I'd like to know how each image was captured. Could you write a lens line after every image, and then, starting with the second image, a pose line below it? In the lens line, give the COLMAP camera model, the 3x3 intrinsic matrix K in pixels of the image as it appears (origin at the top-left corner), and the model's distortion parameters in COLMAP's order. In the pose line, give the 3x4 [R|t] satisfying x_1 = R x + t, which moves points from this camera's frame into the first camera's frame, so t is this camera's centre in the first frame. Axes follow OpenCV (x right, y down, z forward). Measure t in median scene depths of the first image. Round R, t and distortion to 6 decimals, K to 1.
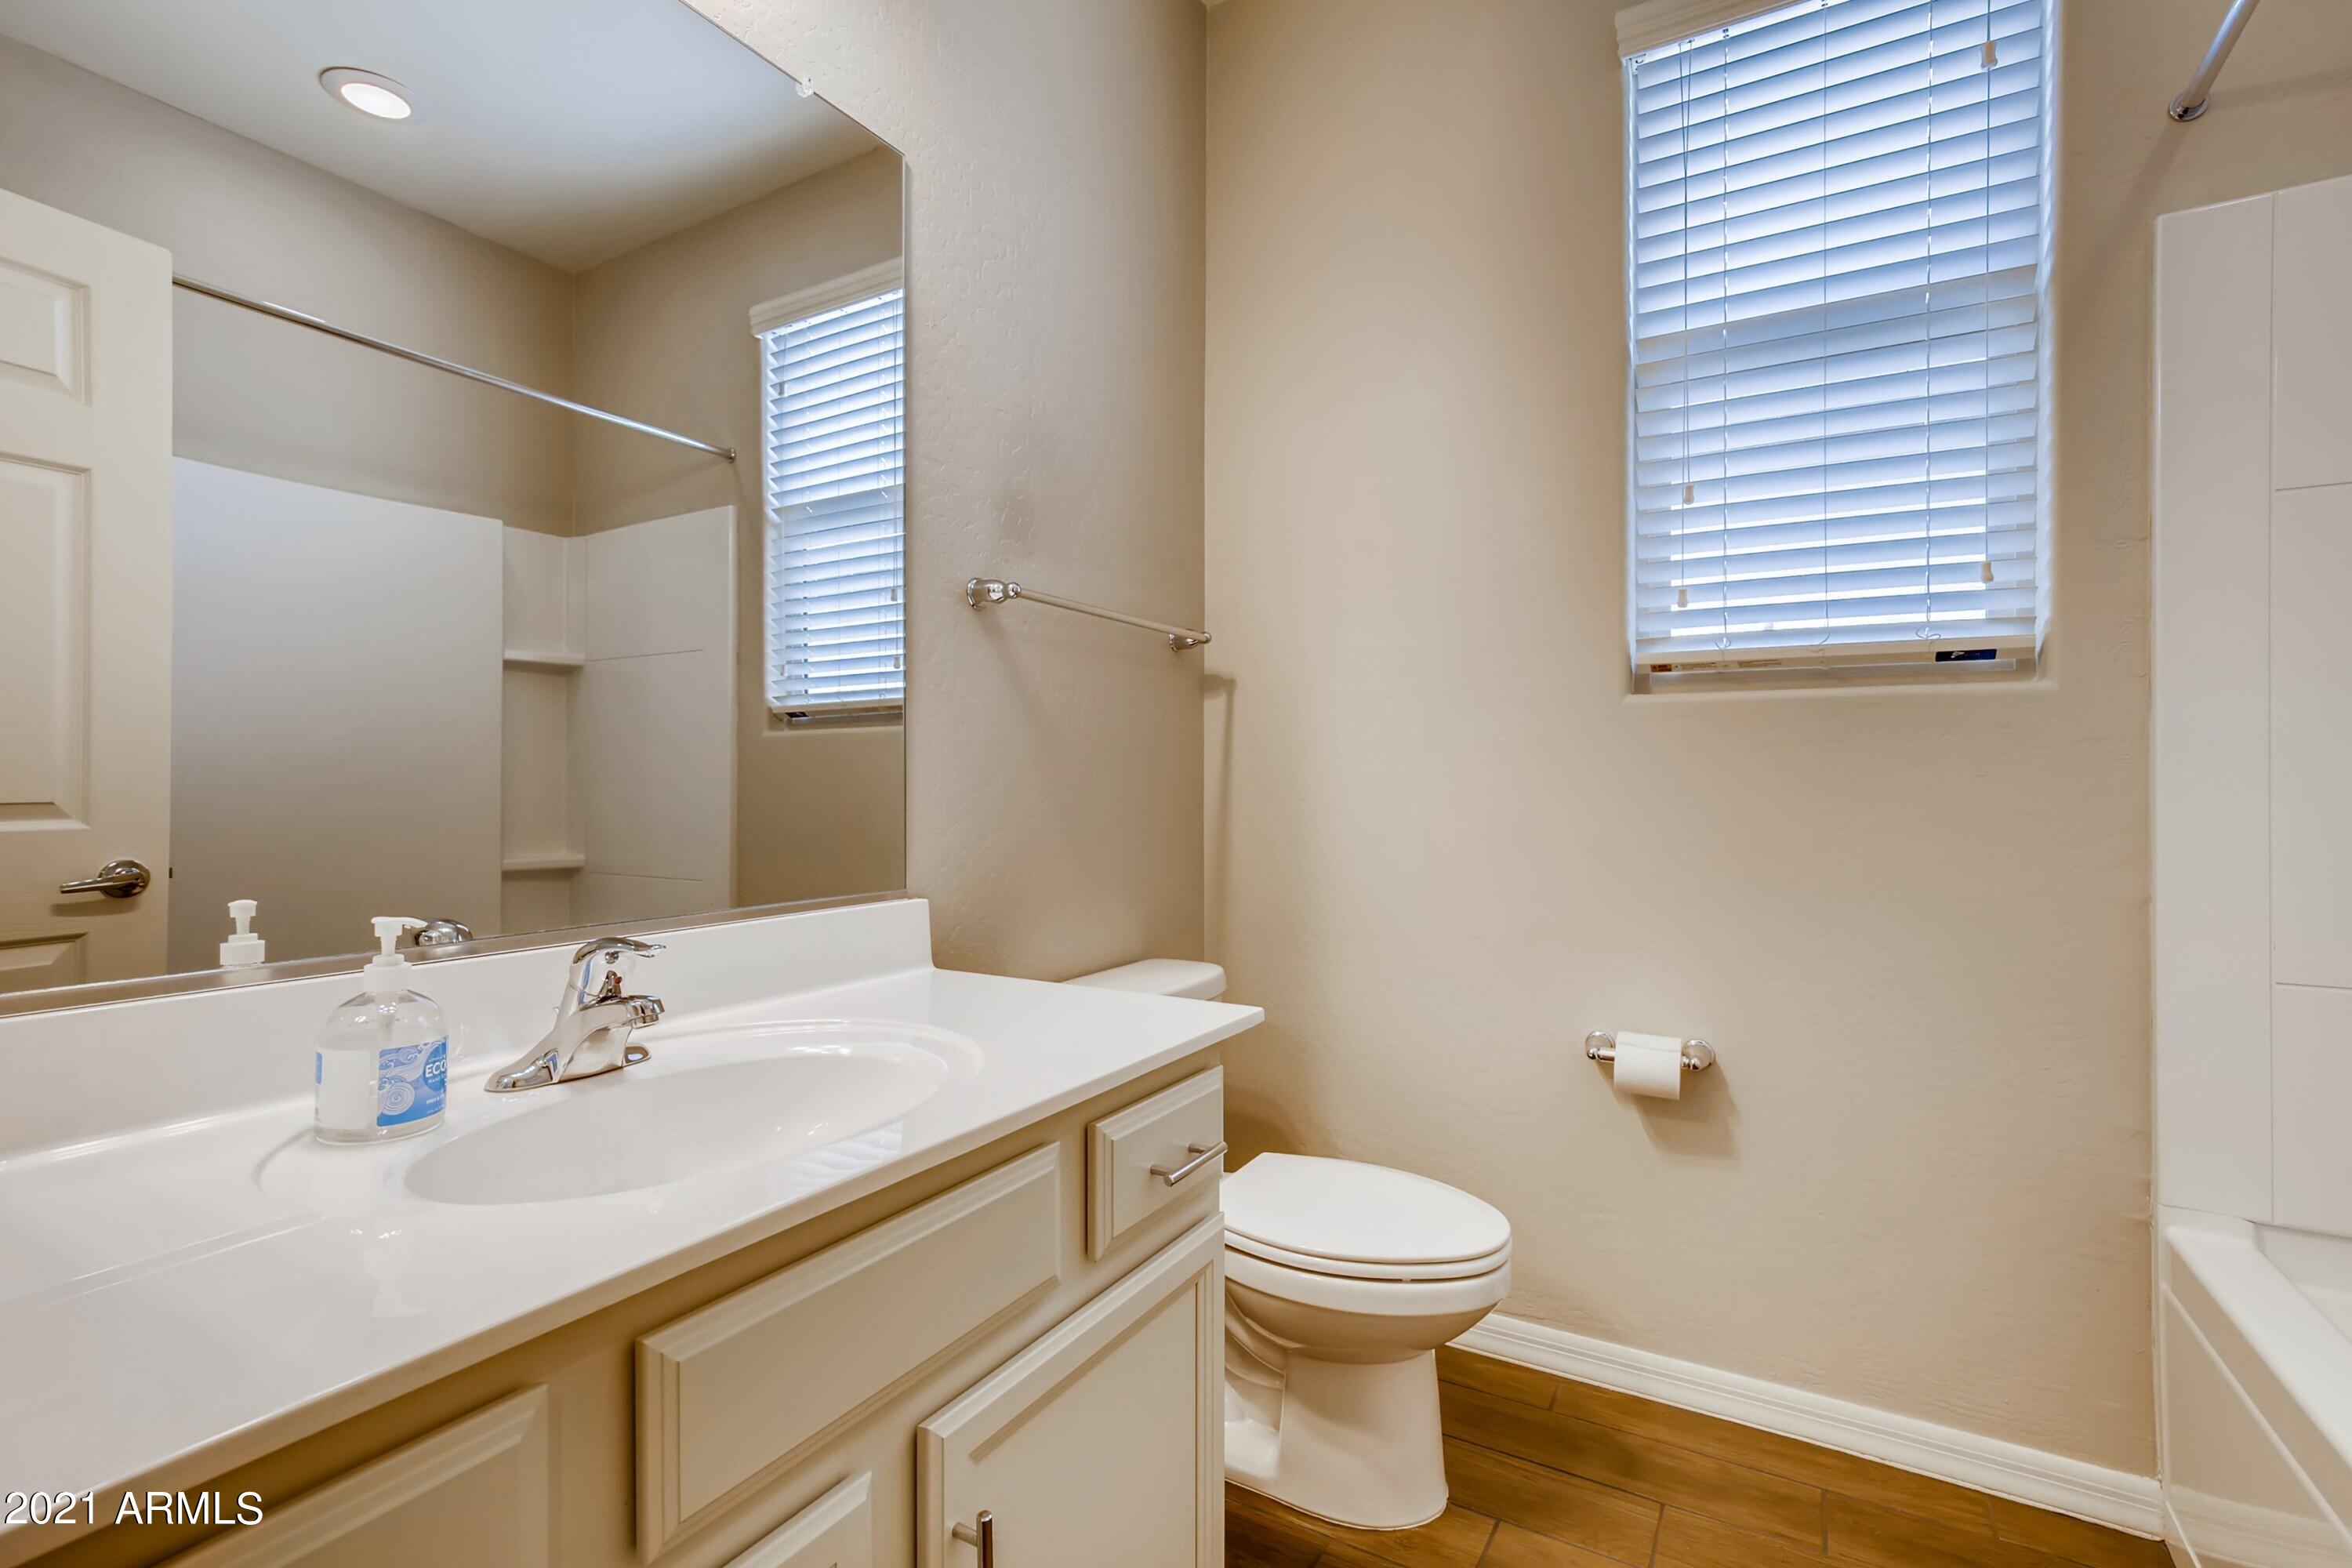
lens RADIAL K [[1071.4, 0, 1172.4], [0, 1071.4, 785.0], [0, 0, 1]] dist [0.016747, 0.000038]
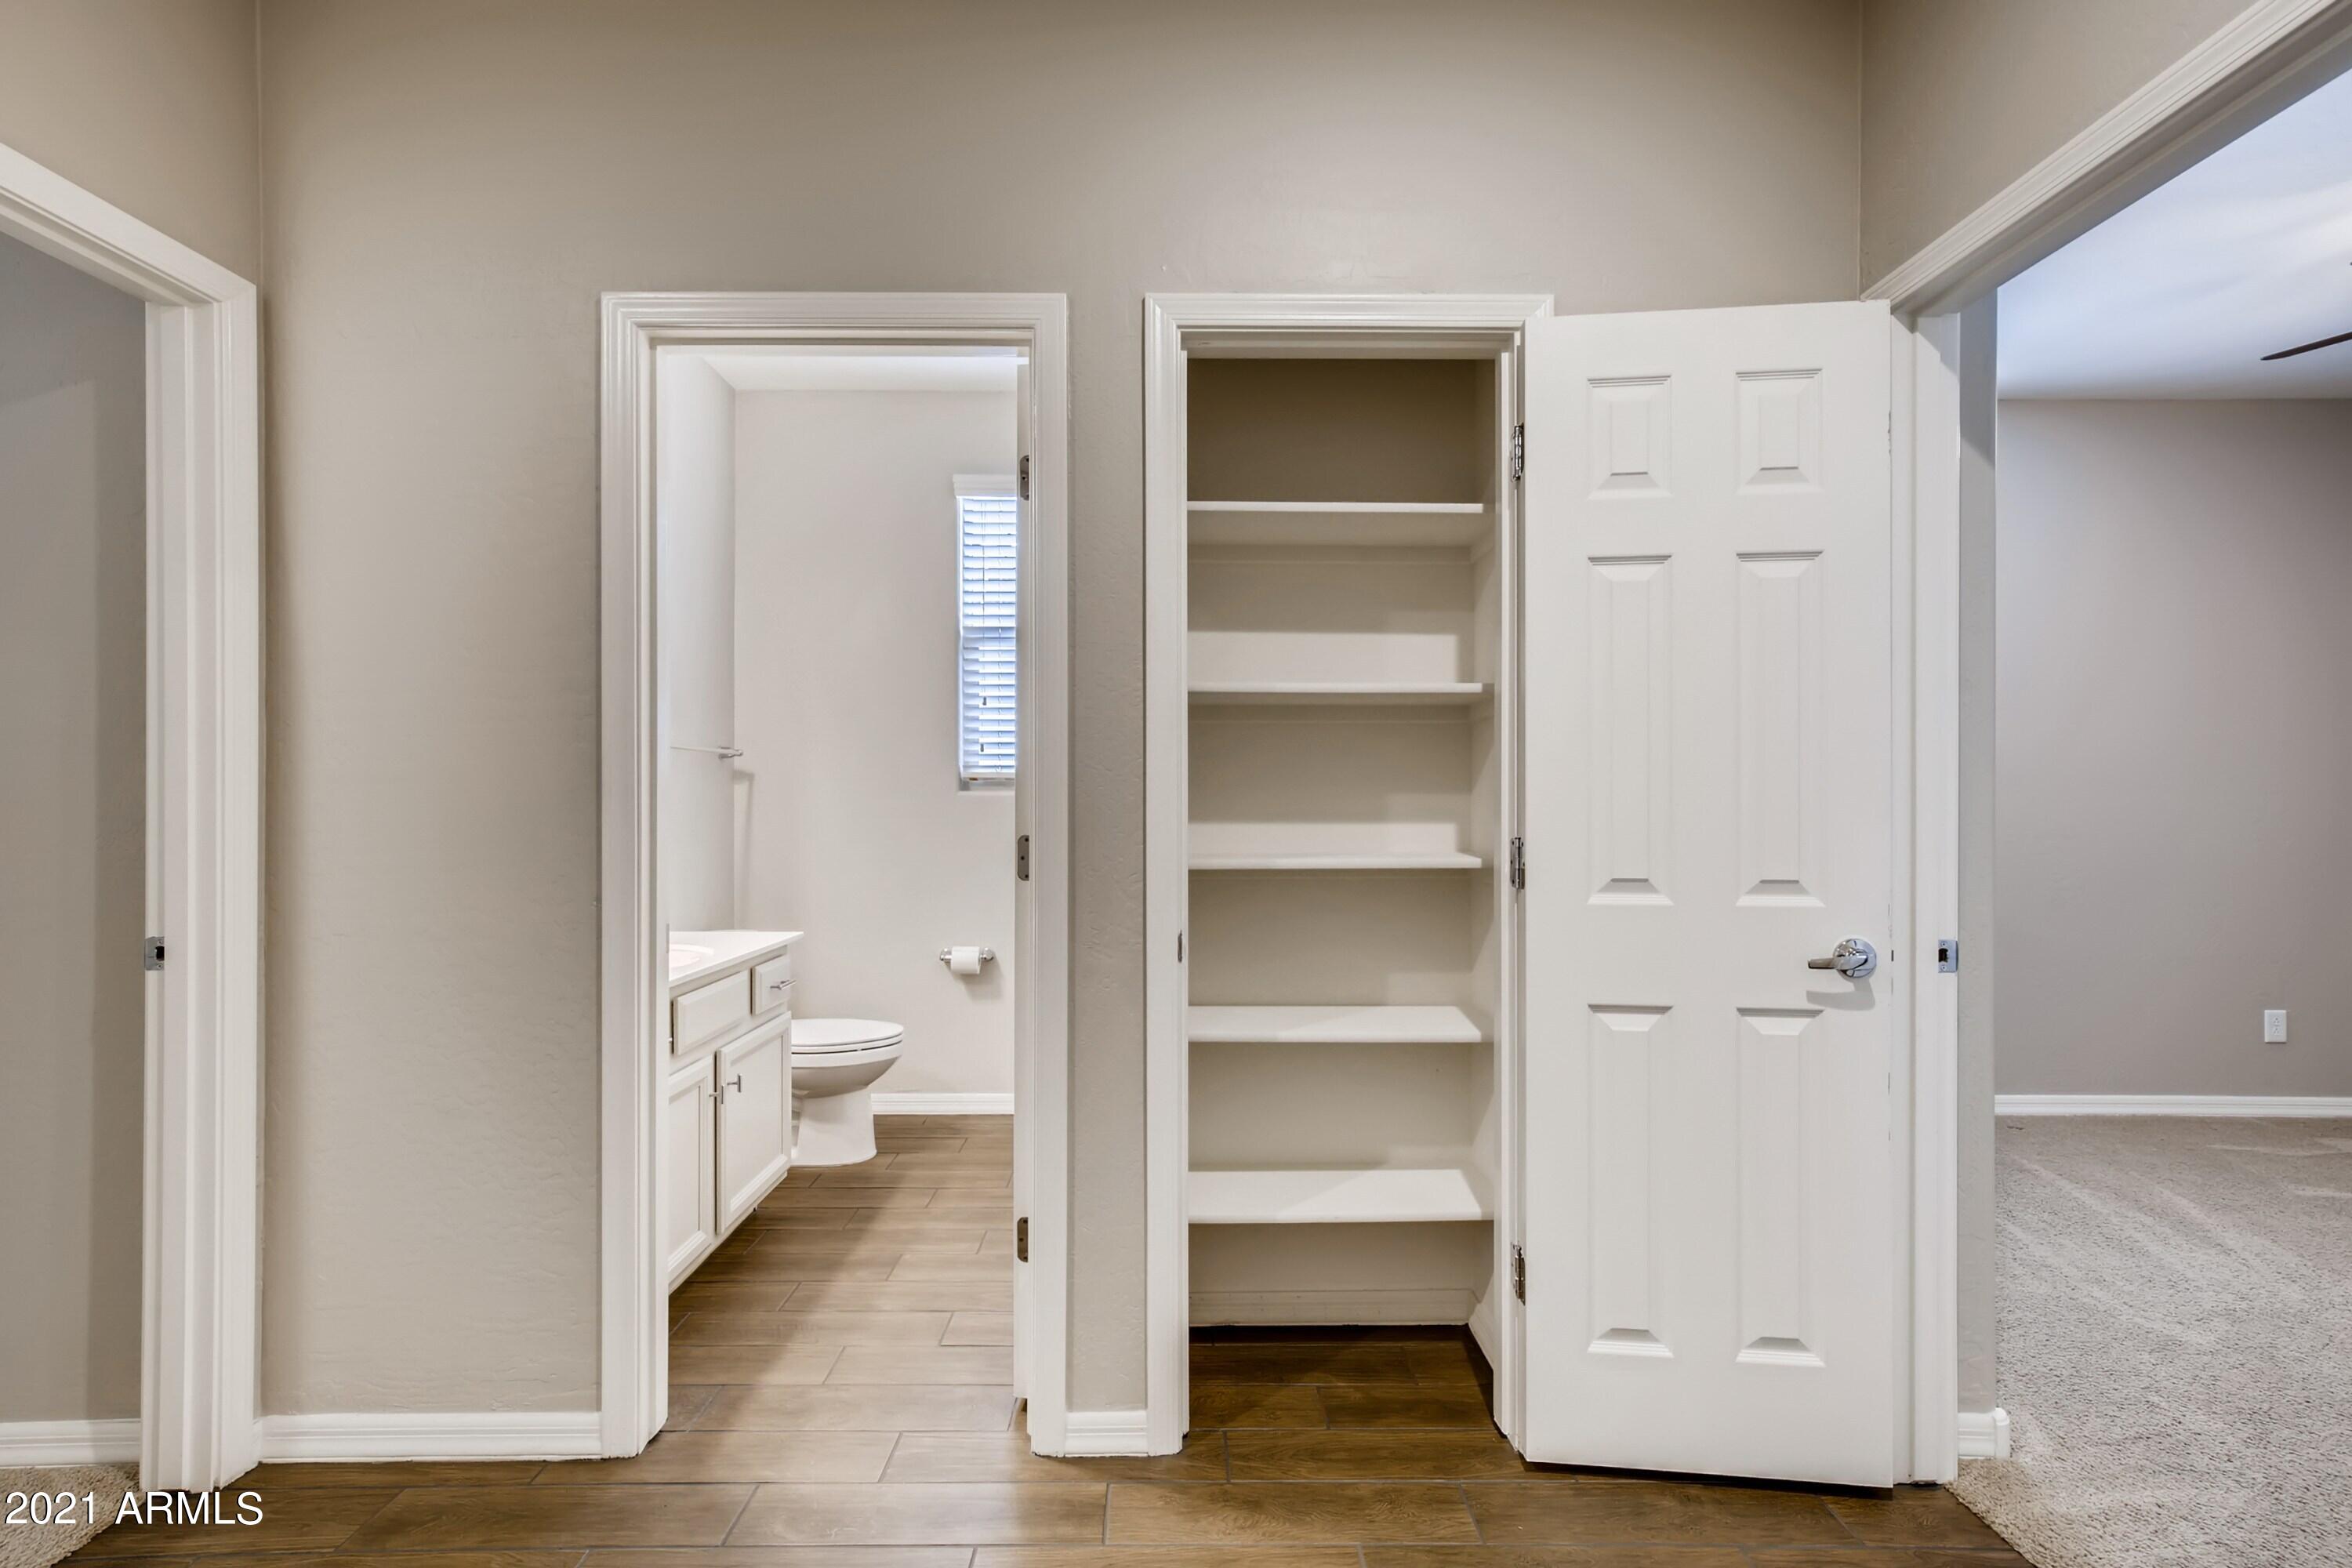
lens RADIAL K [[1071.4, 0, 1170.5], [0, 1071.4, 797.1], [0, 0, 1]] dist [0.016747, 0.000038]
pose [[0.858668, 0.003027, 0.512523, -0.320010], [0.000186, 0.999981, -0.006218, -0.060045], [-0.512532, 0.005435, 0.858651, -1.083981]]
